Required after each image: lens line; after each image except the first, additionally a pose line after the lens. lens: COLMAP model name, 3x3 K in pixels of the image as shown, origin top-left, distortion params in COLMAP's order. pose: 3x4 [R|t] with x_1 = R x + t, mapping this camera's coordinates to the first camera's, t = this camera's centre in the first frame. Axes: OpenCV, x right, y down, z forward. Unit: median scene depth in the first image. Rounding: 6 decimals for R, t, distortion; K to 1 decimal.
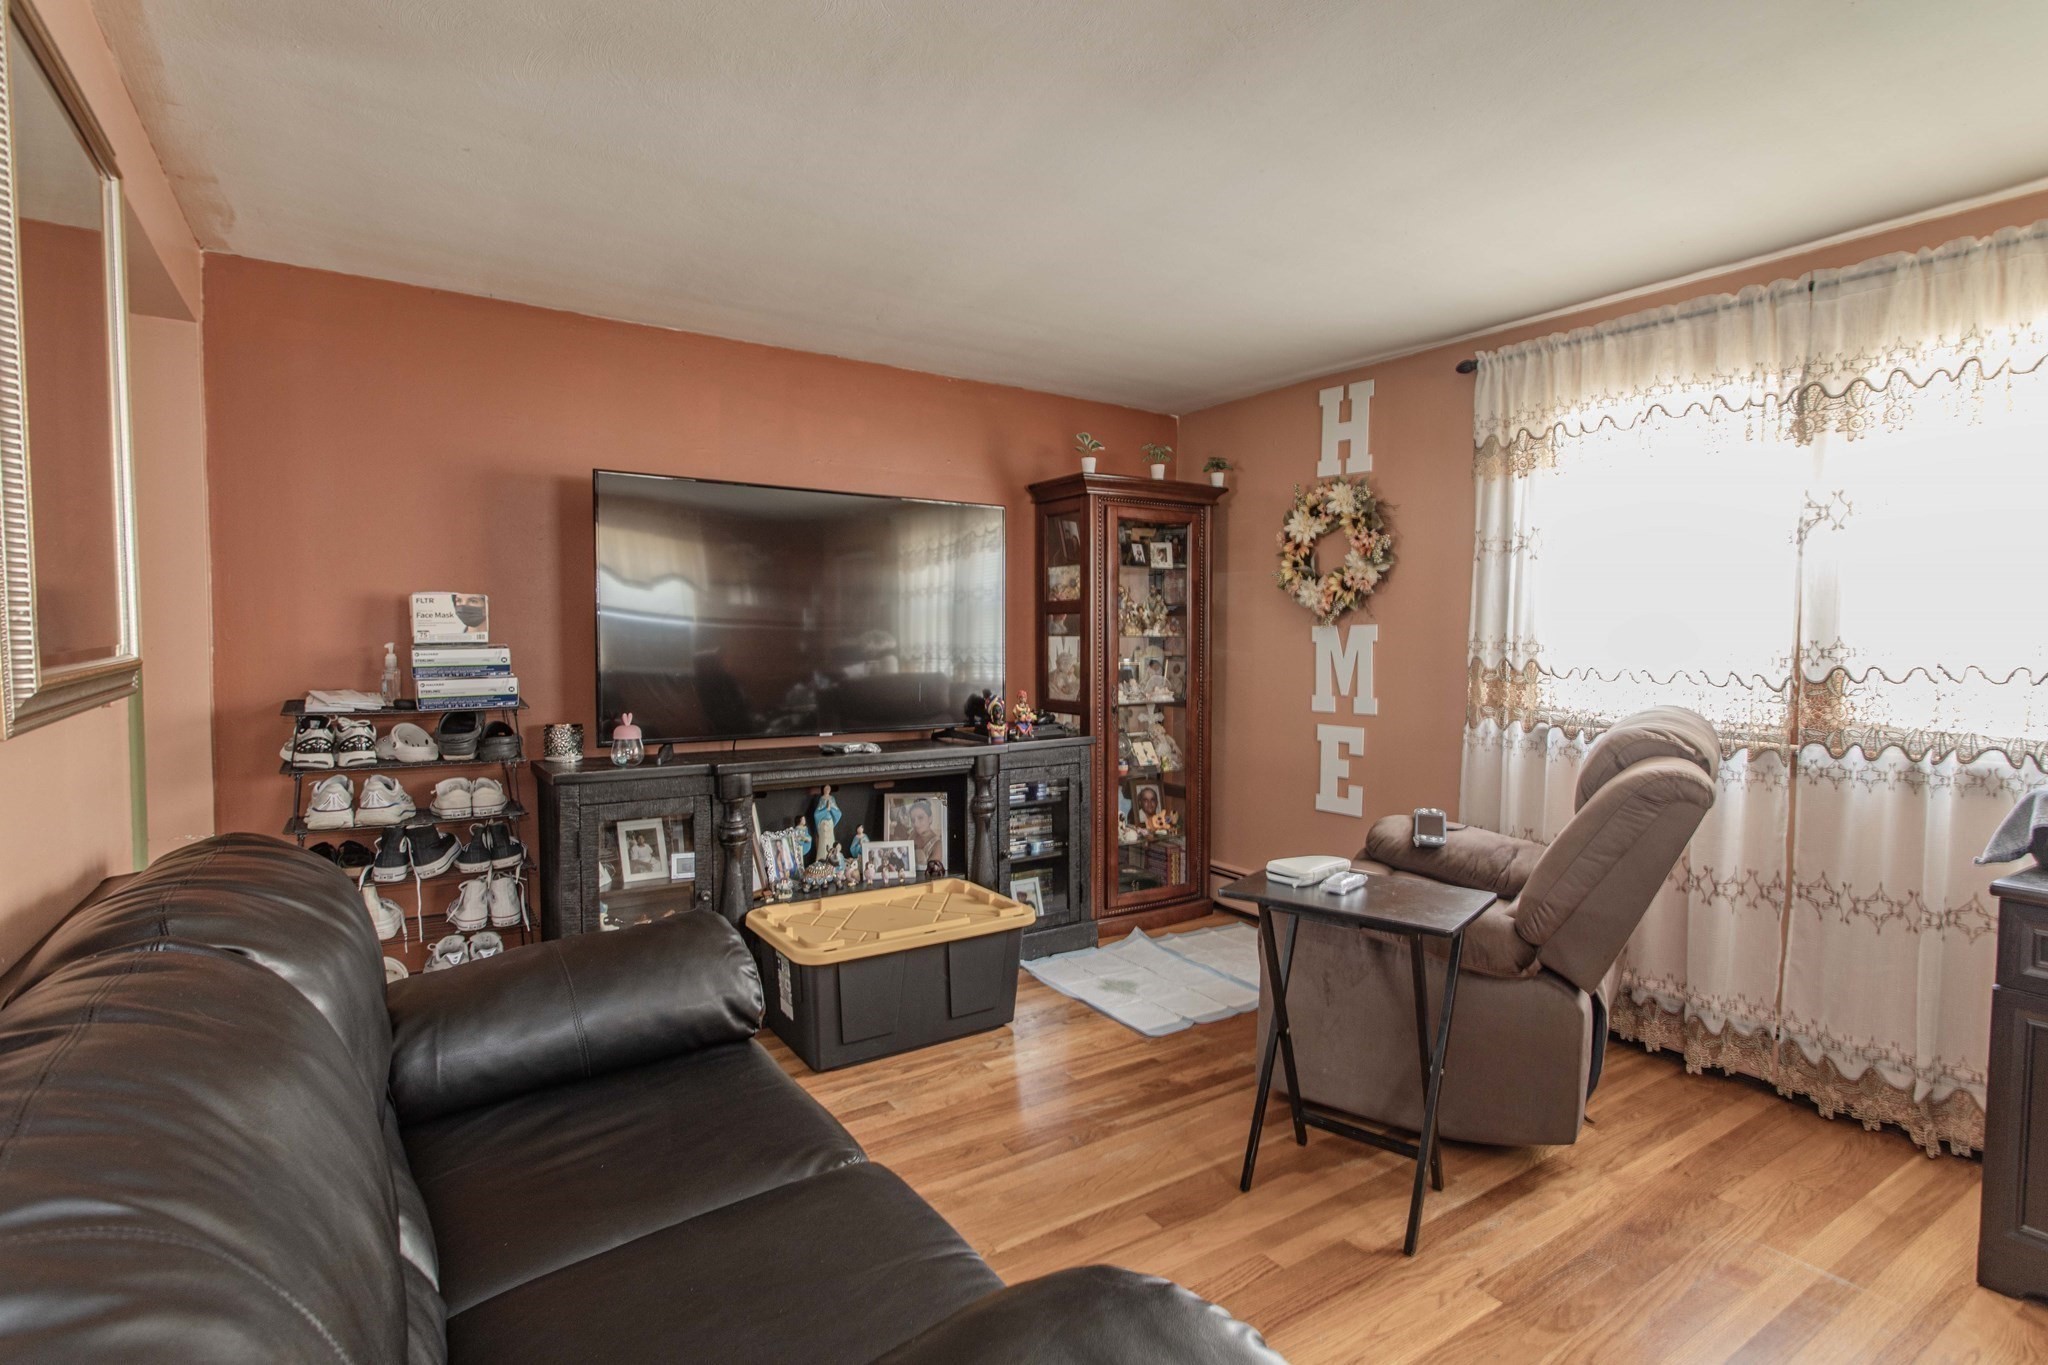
lens RADIAL K [[973.0, 0, 1029.7], [0, 973.0, 683.6], [0, 0, 1]] dist [-0.000520, -0.000508]
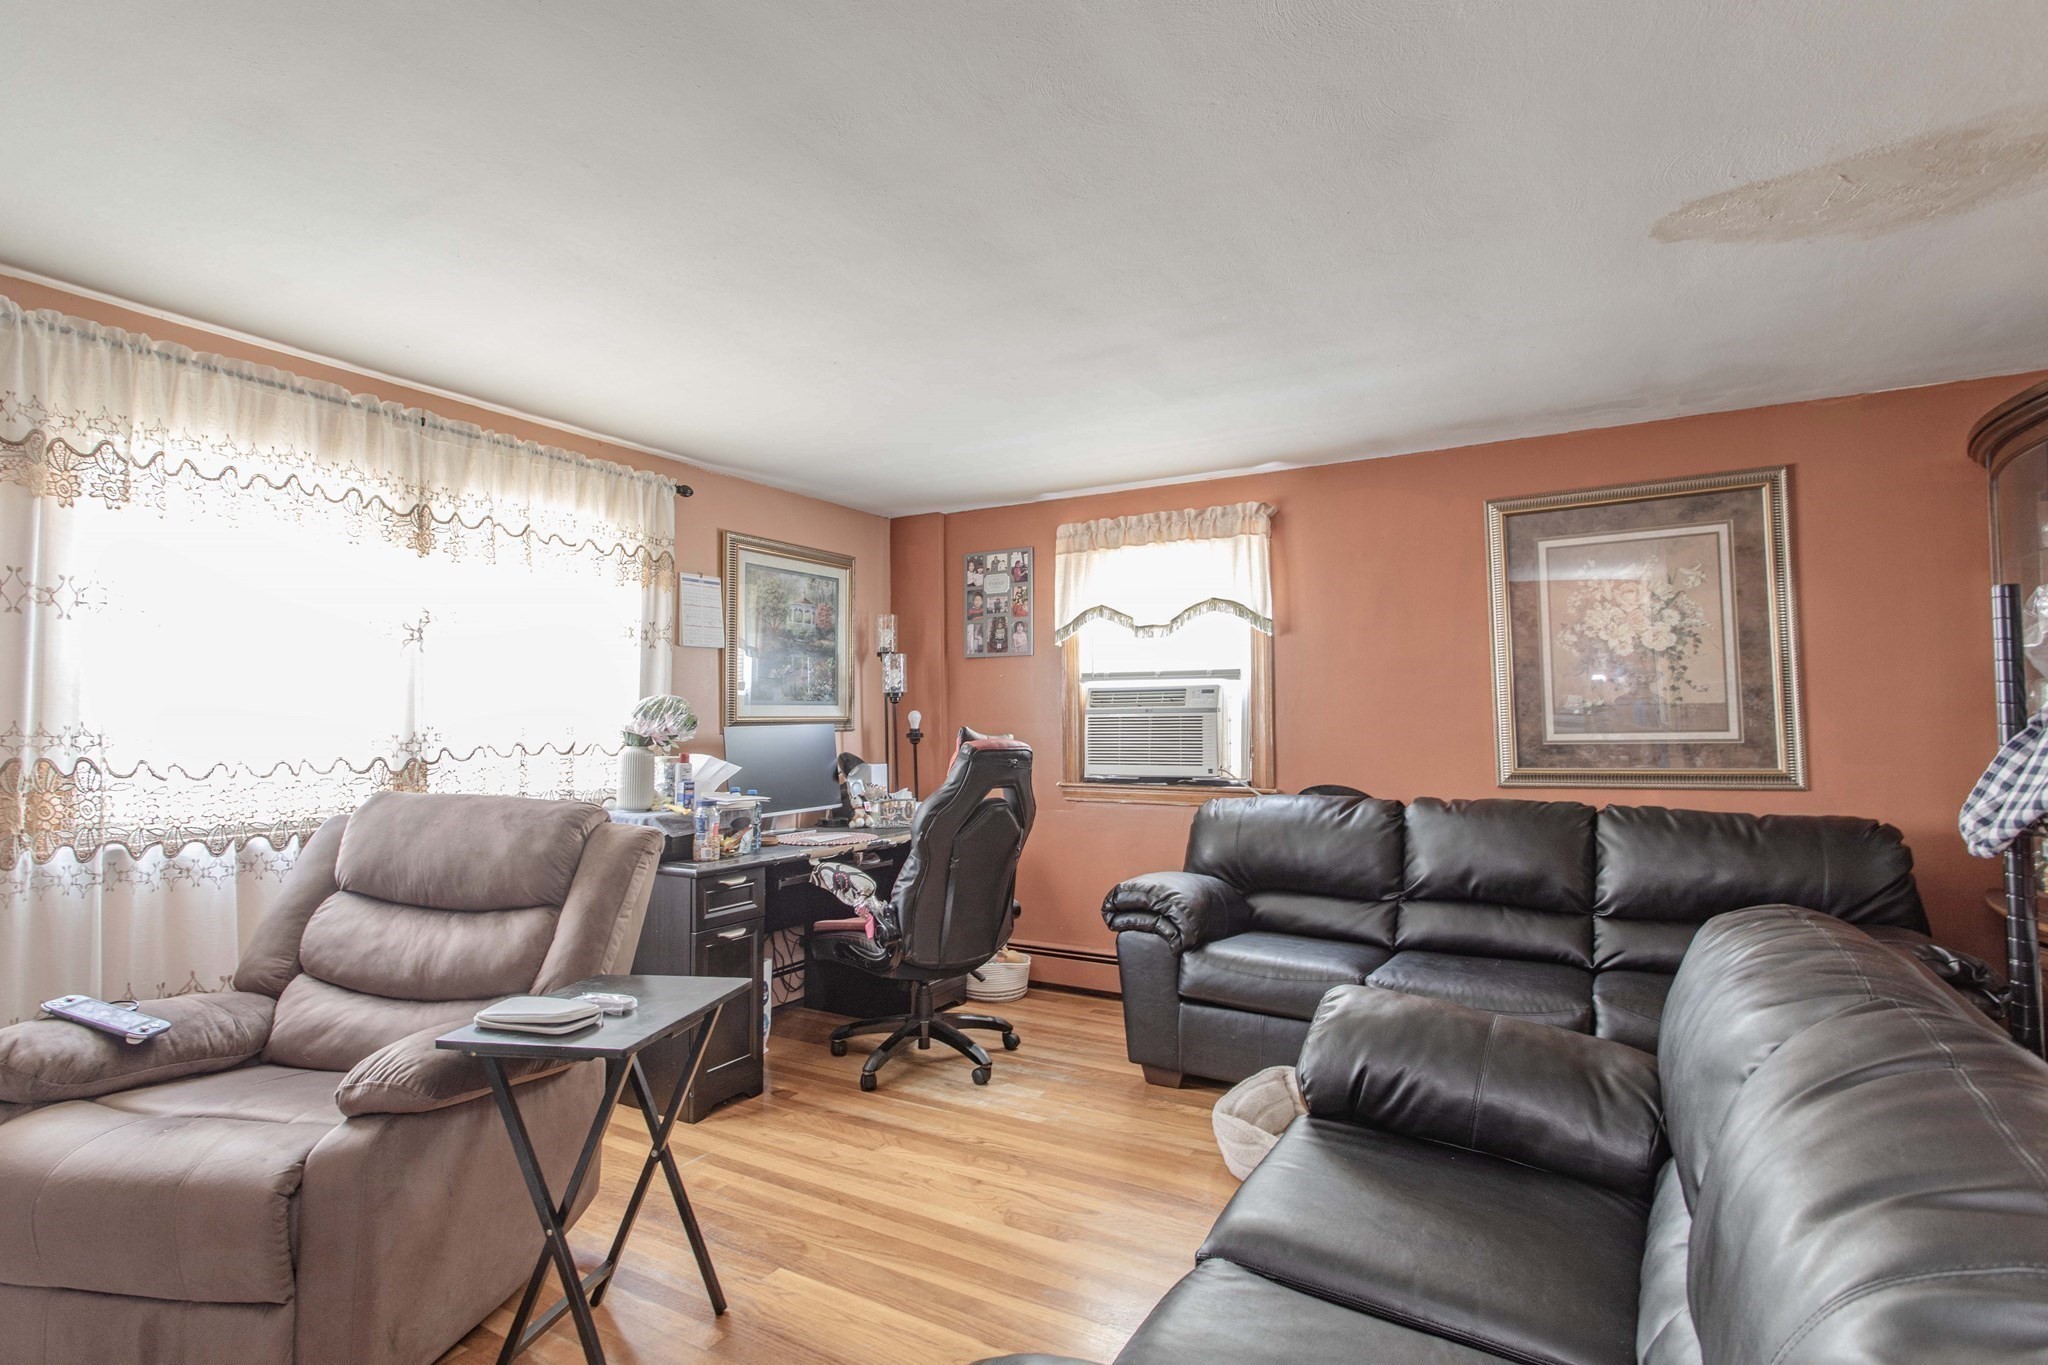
lens RADIAL K [[973.0, 0, 1029.7], [0, 973.0, 683.6], [0, 0, 1]] dist [-0.000520, -0.000508]
pose [[-0.429736, 0.036280, 0.902225, -0.500657], [0.055375, 0.998371, -0.013771, -0.036504], [-0.901255, 0.044042, -0.431045, 0.791407]]
